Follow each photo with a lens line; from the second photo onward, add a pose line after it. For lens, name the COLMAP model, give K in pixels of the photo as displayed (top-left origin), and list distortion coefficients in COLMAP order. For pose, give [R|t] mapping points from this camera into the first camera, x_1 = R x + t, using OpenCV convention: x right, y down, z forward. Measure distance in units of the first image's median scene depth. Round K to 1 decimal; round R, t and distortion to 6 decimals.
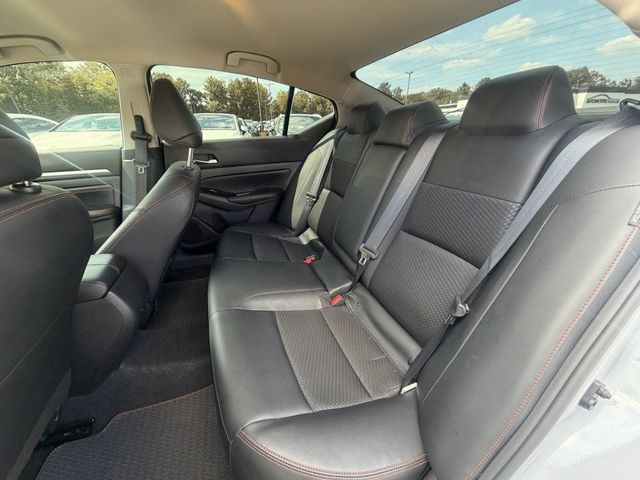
lens RADIAL K [[255.9, 0, 320.0], [0, 255.9, 240.0], [0, 0, 1]] dist [-0.000669, 0.000067]
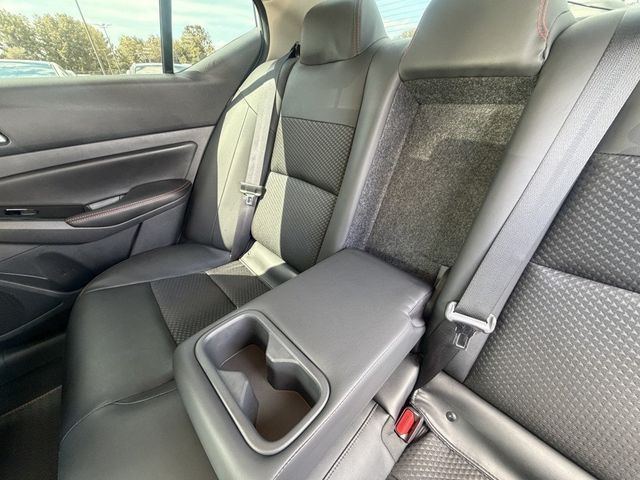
lens RADIAL K [[255.9, 0, 320.0], [0, 255.9, 240.0], [0, 0, 1]] dist [-0.000669, 0.000067]
pose [[0.916526, -0.214003, 0.337908, -0.106187], [0.168395, 0.972760, 0.159316, -0.122473], [-0.362798, -0.089115, 0.927597, 0.402119]]
